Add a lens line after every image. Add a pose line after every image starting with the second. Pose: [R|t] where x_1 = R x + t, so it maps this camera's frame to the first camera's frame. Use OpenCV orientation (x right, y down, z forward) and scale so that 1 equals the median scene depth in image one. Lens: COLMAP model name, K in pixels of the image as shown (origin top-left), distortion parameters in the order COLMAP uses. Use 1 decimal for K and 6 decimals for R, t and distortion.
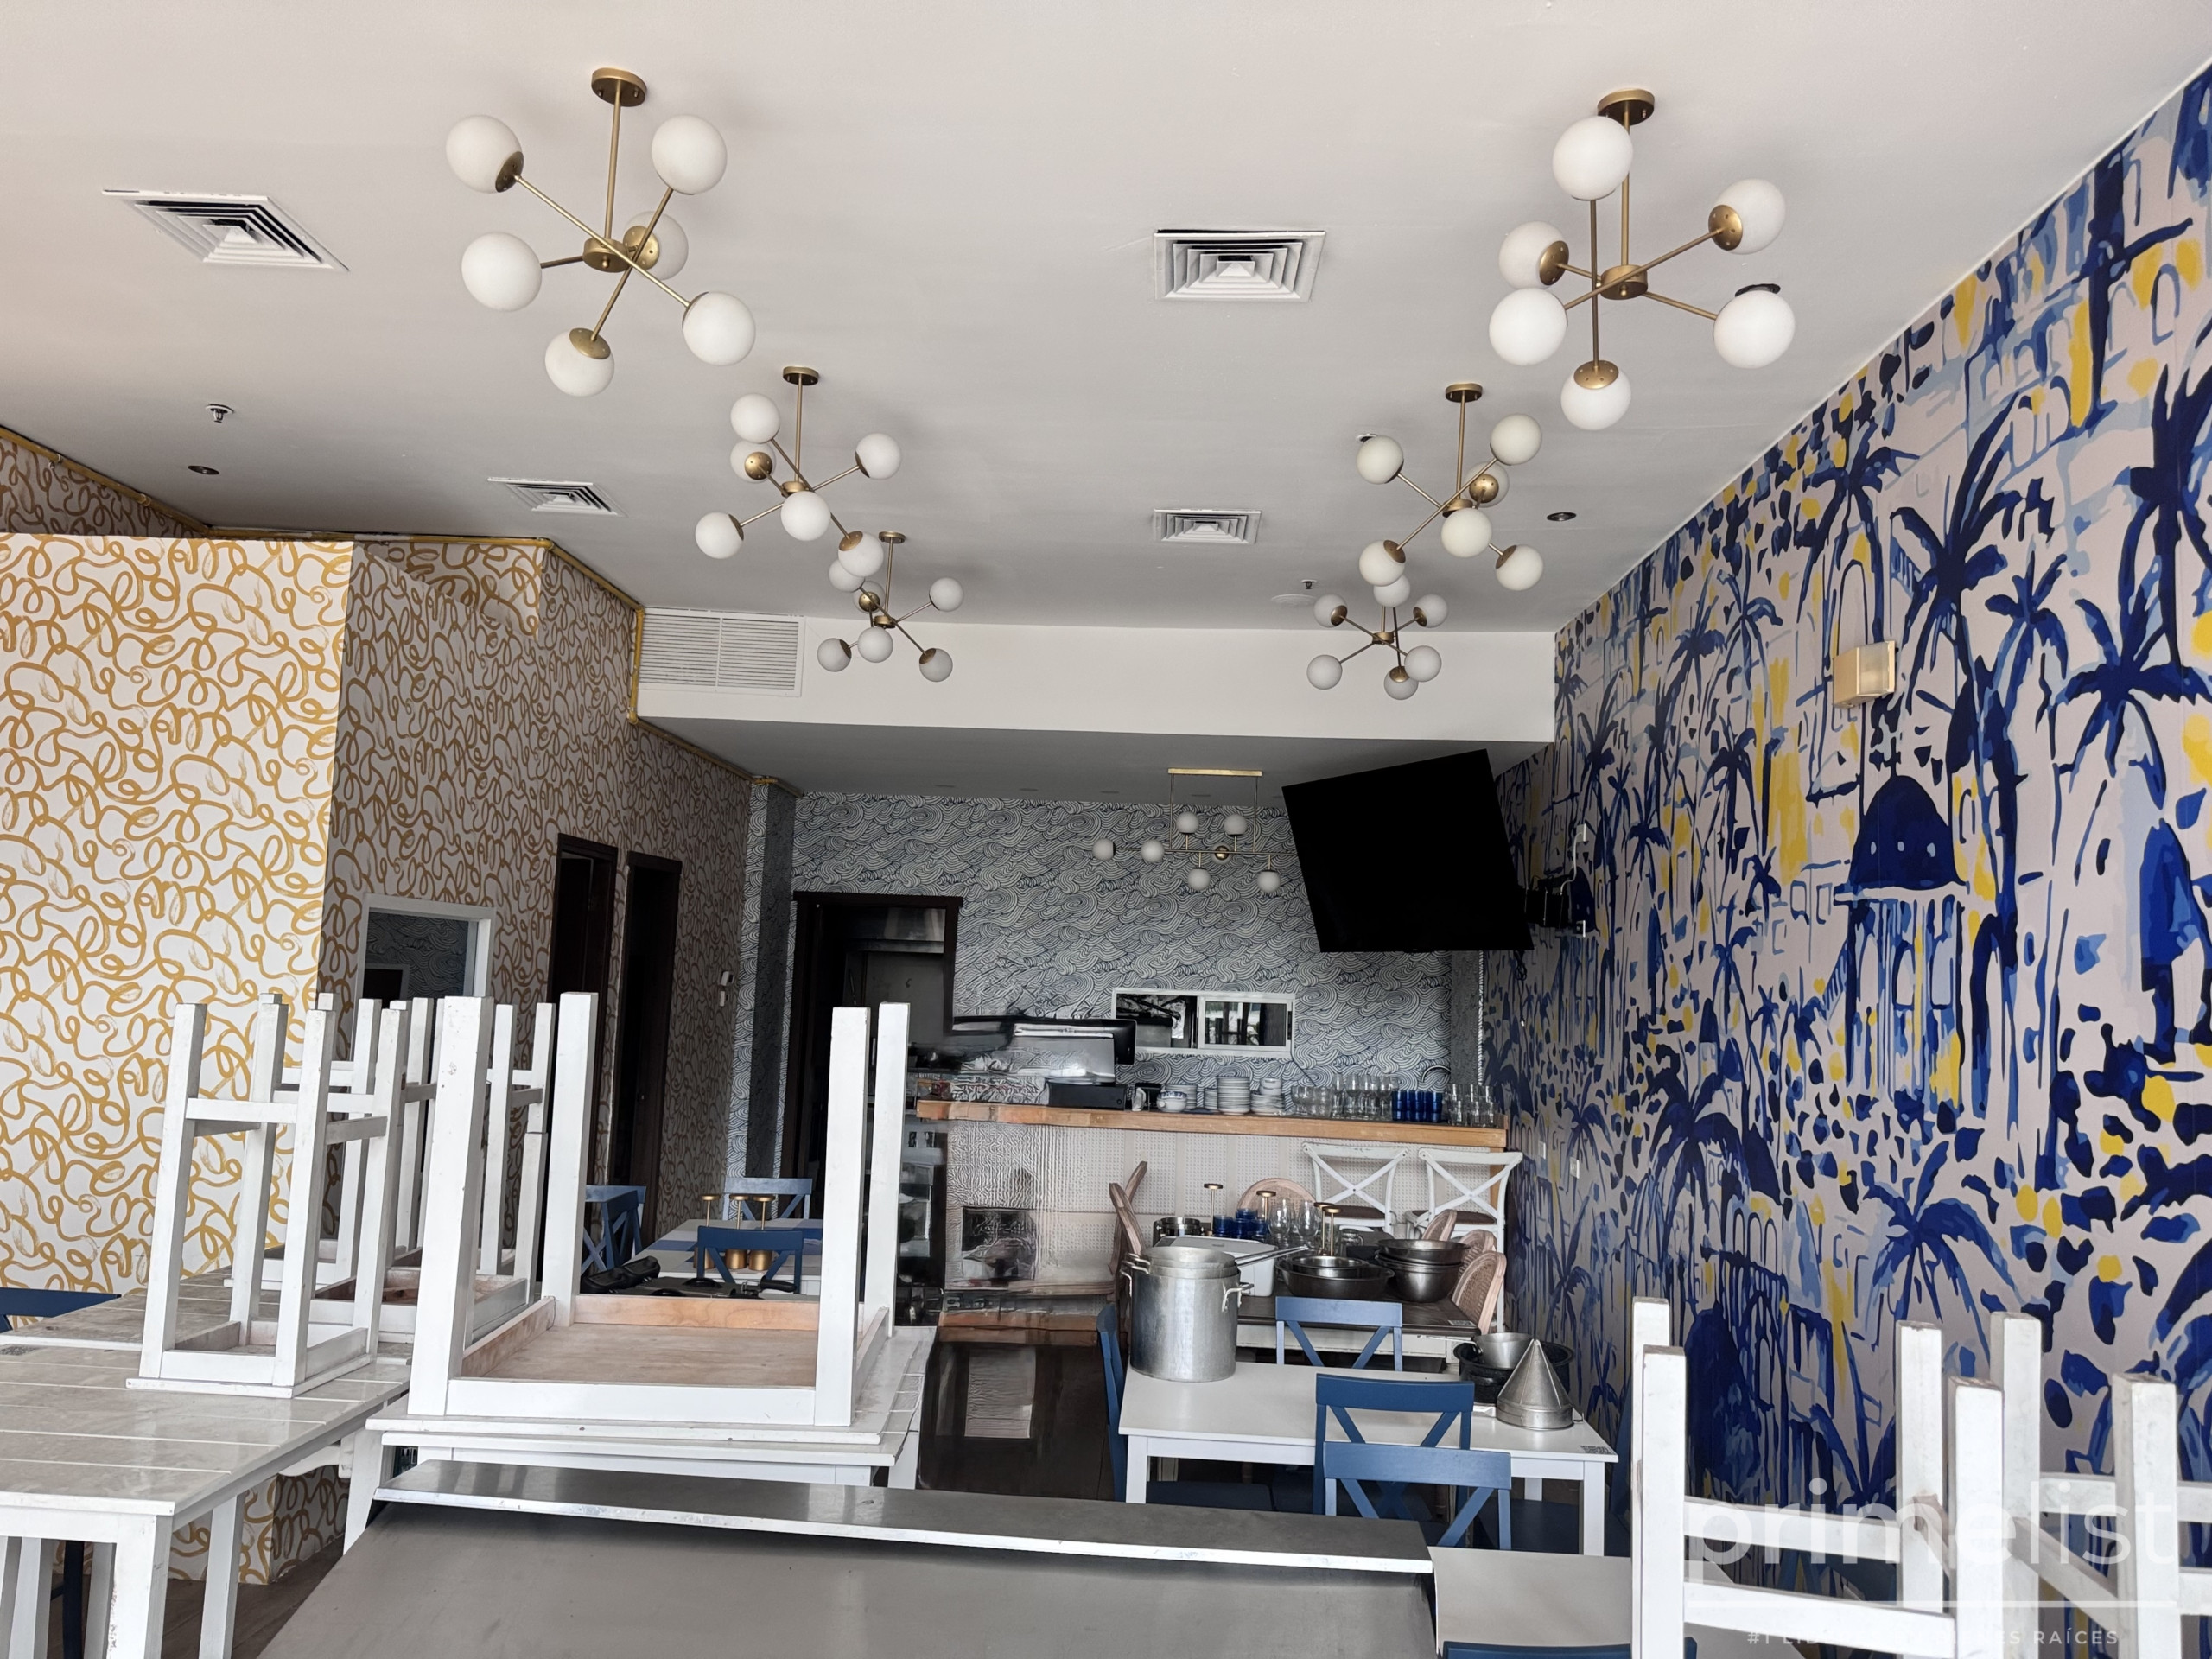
lens RADIAL K [[1542.5, 0, 1087.3], [0, 1542.5, 817.4], [0, 0, 1]] dist [0.057131, -0.073722]
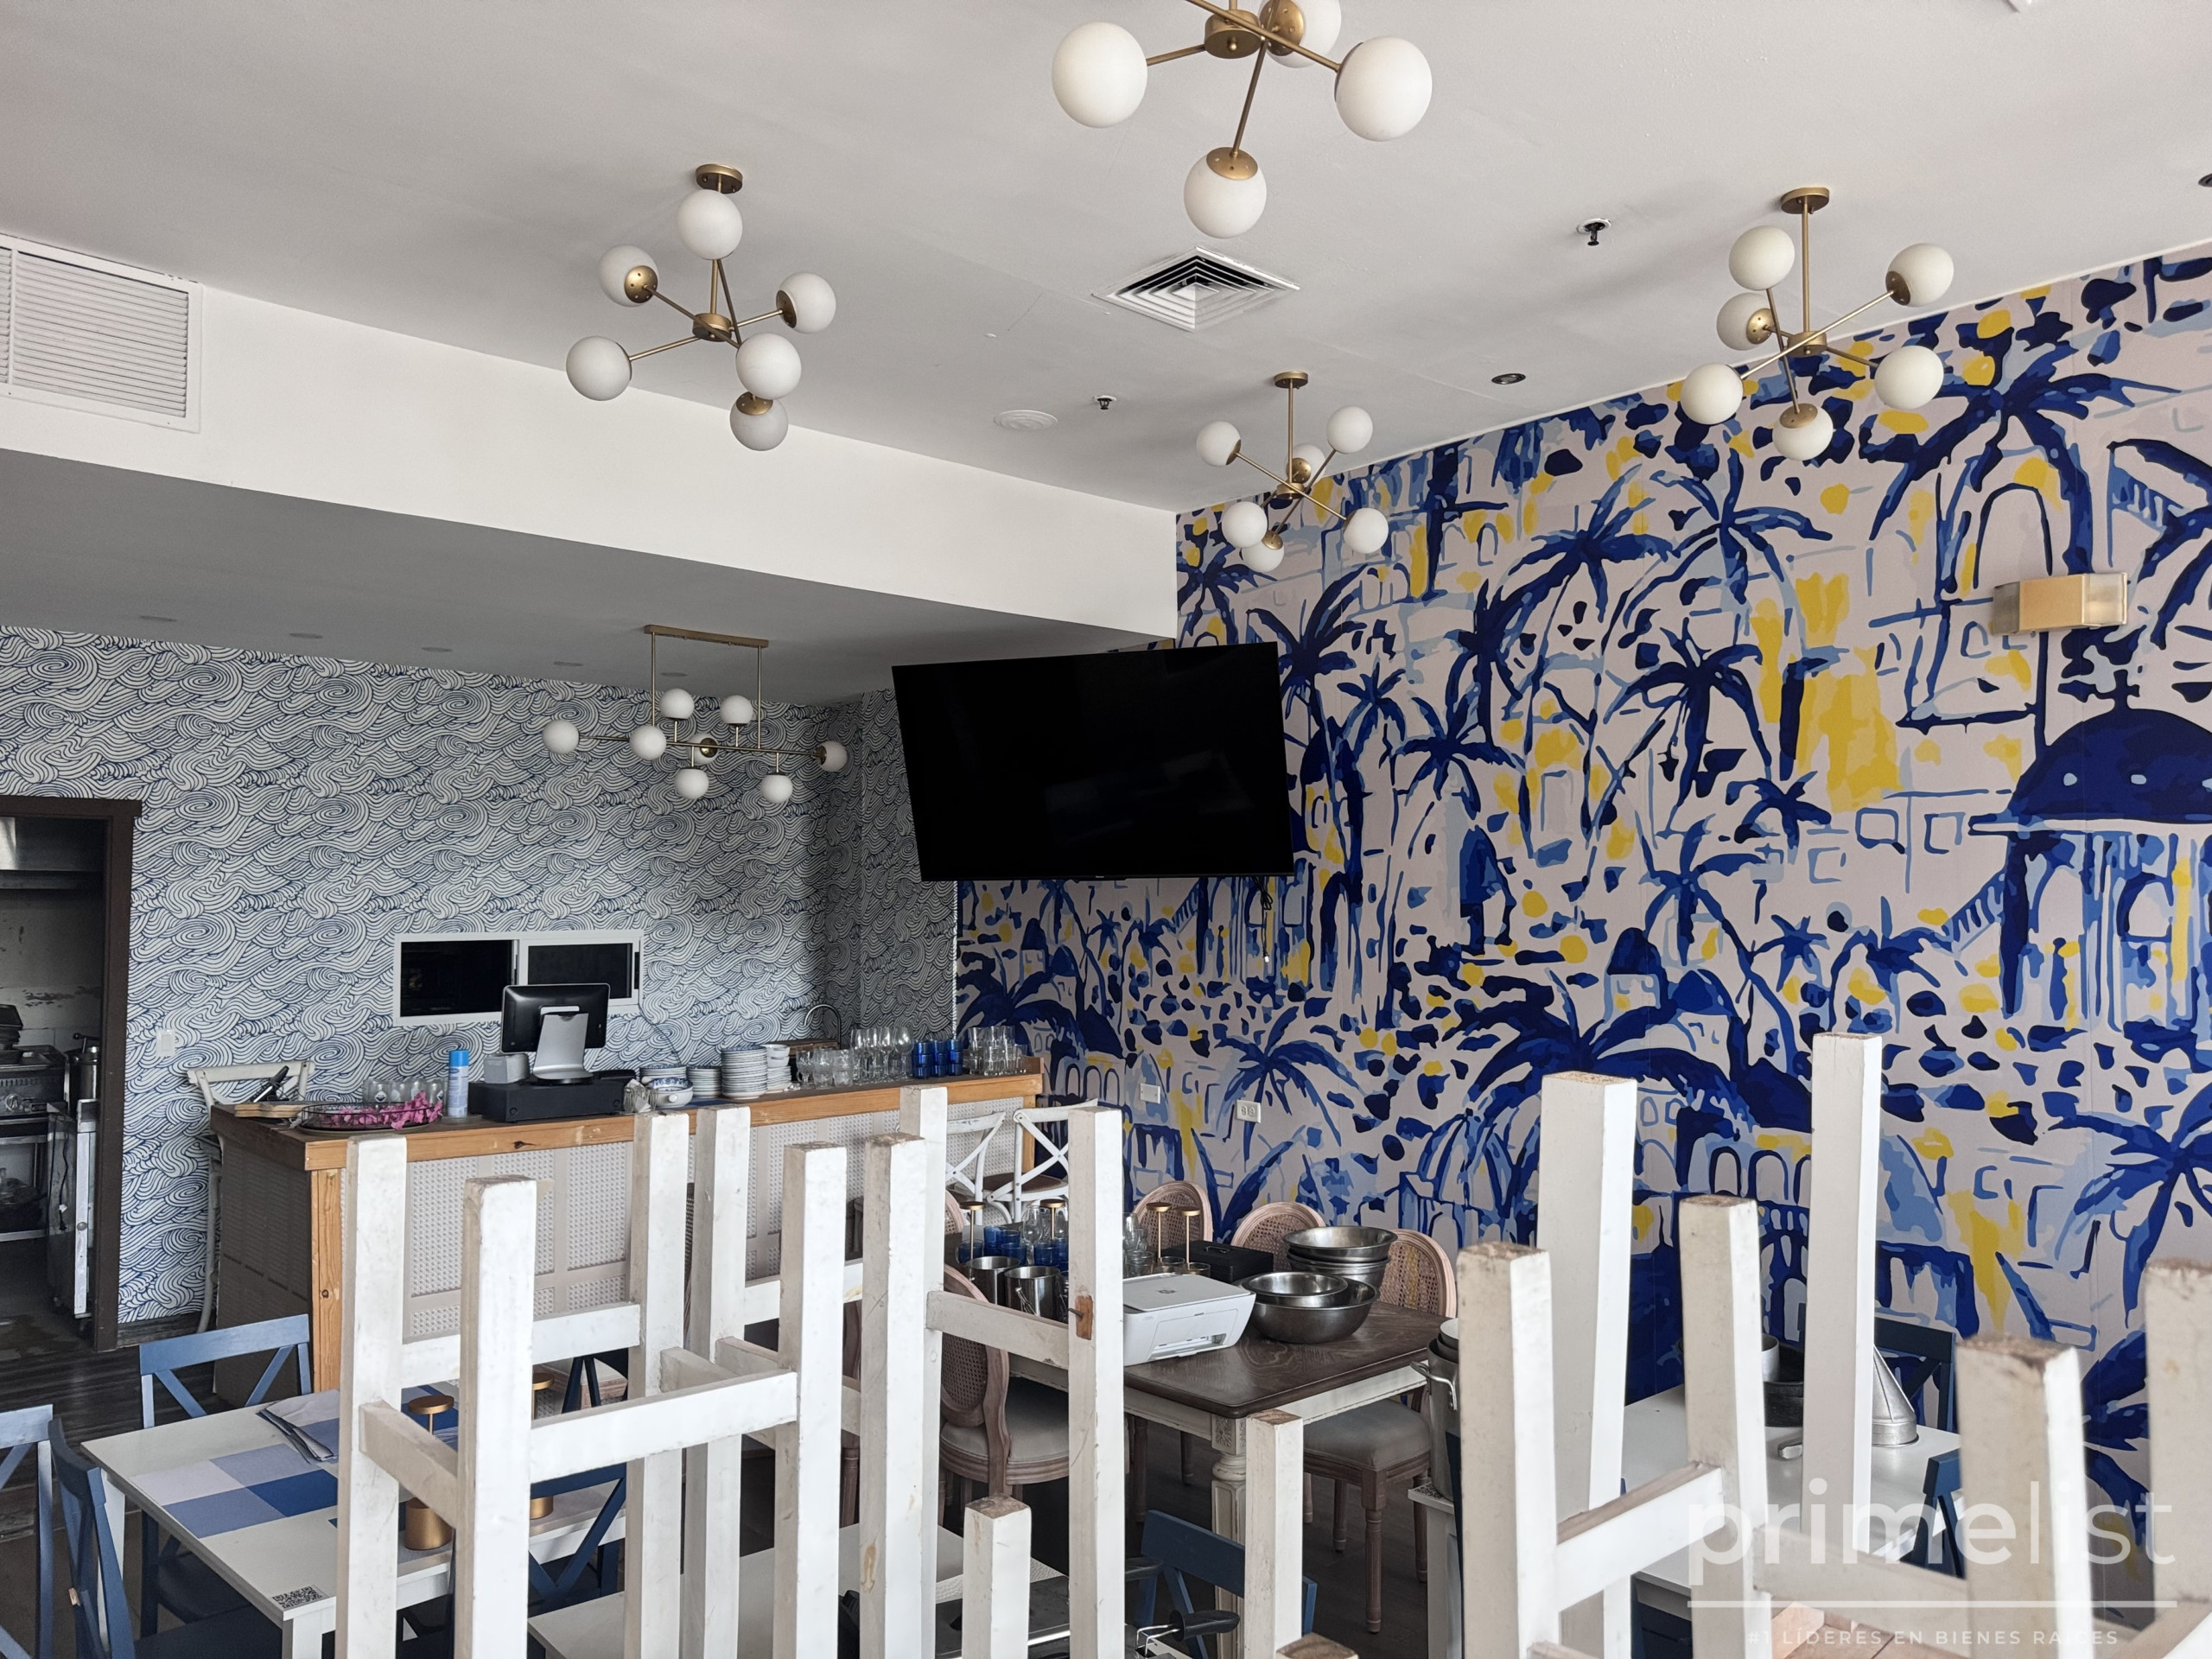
lens RADIAL K [[1542.5, 0, 1104.0], [0, 1542.5, 829.1], [0, 0, 1]] dist [0.057131, -0.073722]
pose [[0.704152, -0.006683, 0.710018, -0.601298], [-0.047095, 0.997314, 0.056093, 0.023008], [-0.708486, -0.072936, 0.701946, 0.691539]]
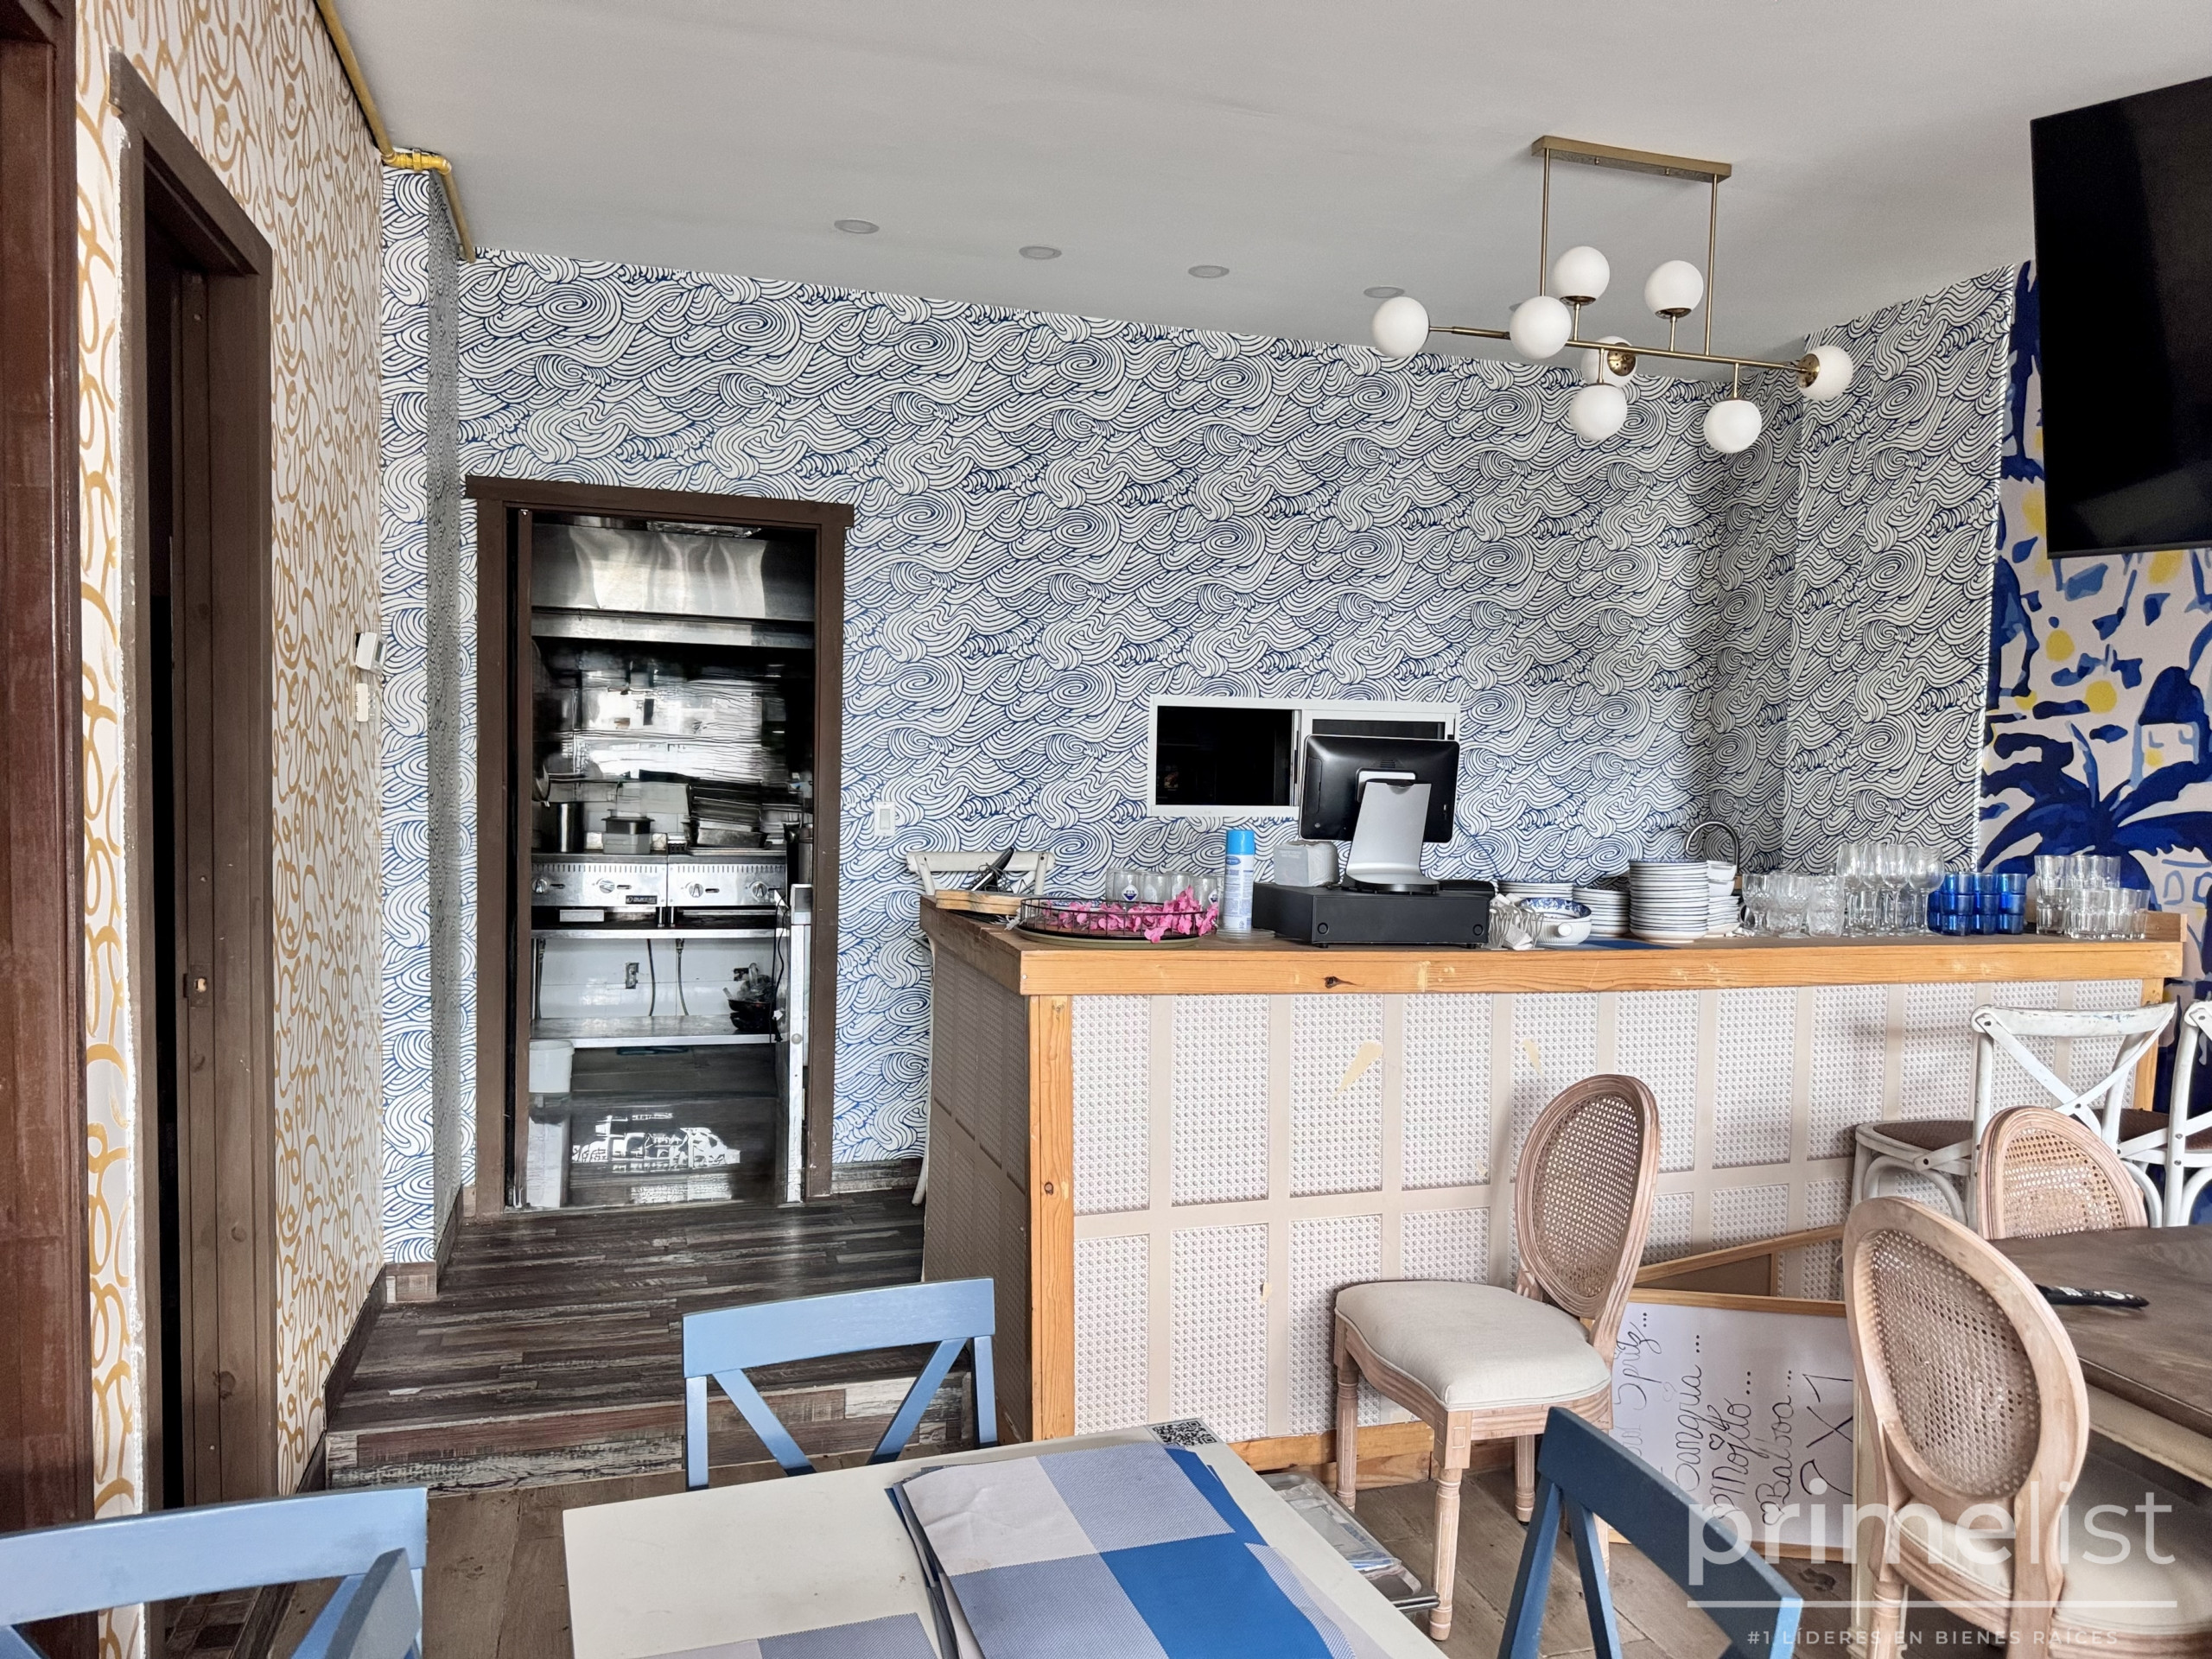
lens RADIAL K [[1542.5, 0, 1124.8], [0, 1542.5, 848.8], [0, 0, 1]] dist [0.057131, -0.073722]
pose [[0.940503, -0.039009, 0.337540, -0.399131], [-0.020540, 0.985044, 0.171072, 0.172795], [-0.339165, -0.167827, 0.925636, 1.219035]]
